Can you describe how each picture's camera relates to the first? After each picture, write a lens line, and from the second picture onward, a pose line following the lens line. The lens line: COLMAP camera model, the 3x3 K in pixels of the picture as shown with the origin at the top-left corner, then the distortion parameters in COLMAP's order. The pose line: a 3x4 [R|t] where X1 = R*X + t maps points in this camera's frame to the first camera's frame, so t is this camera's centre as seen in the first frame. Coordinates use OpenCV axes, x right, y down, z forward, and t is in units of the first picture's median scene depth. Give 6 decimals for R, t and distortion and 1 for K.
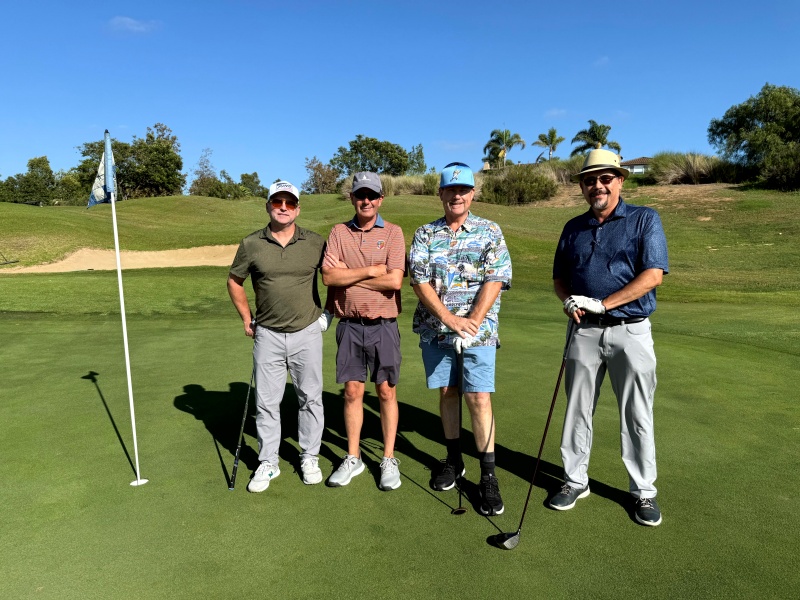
lens RADIAL K [[565.3, 0, 400.0], [0, 565.3, 300.0], [0, 0, 1]] dist [0.045654, -0.000484]
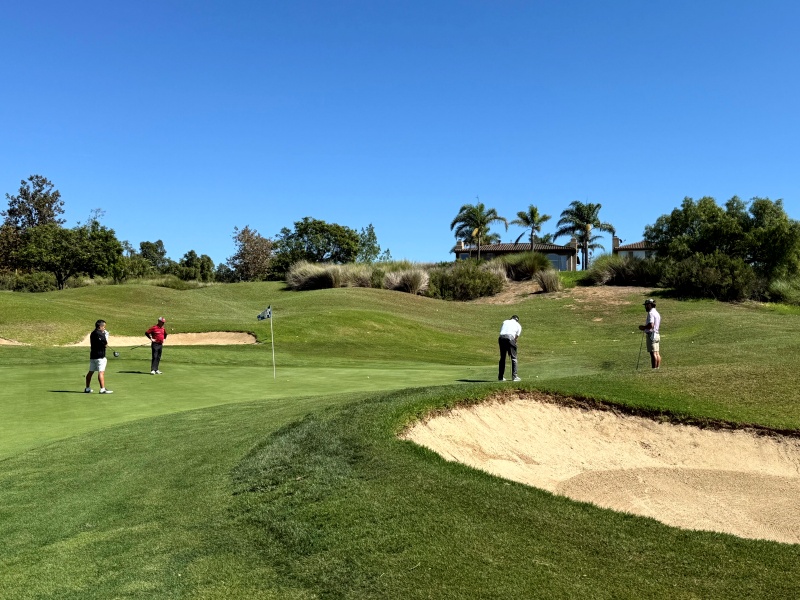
lens RADIAL K [[863.4, 0, 400.0], [0, 863.4, 300.0], [0, 0, 1]] dist [0.023522, 0.010152]
pose [[0.998439, 0.022317, 0.051198, 0.010669], [-0.014625, 0.989180, -0.145979, 0.039632], [-0.053902, 0.145003, 0.987962, -0.348258]]
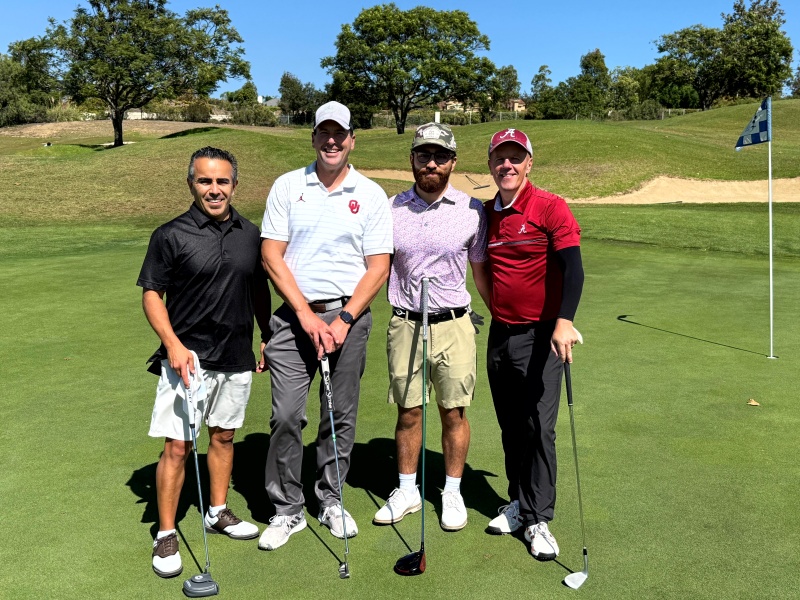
lens RADIAL K [[863.4, 0, 400.0], [0, 863.4, 300.0], [0, 0, 1]] dist [0.023522, 0.010152]
pose [[0.721829, 0.114974, -0.682454, 0.015650], [-0.080112, 0.993356, 0.082619, 0.004871], [0.687419, -0.004964, 0.726244, -0.058769]]
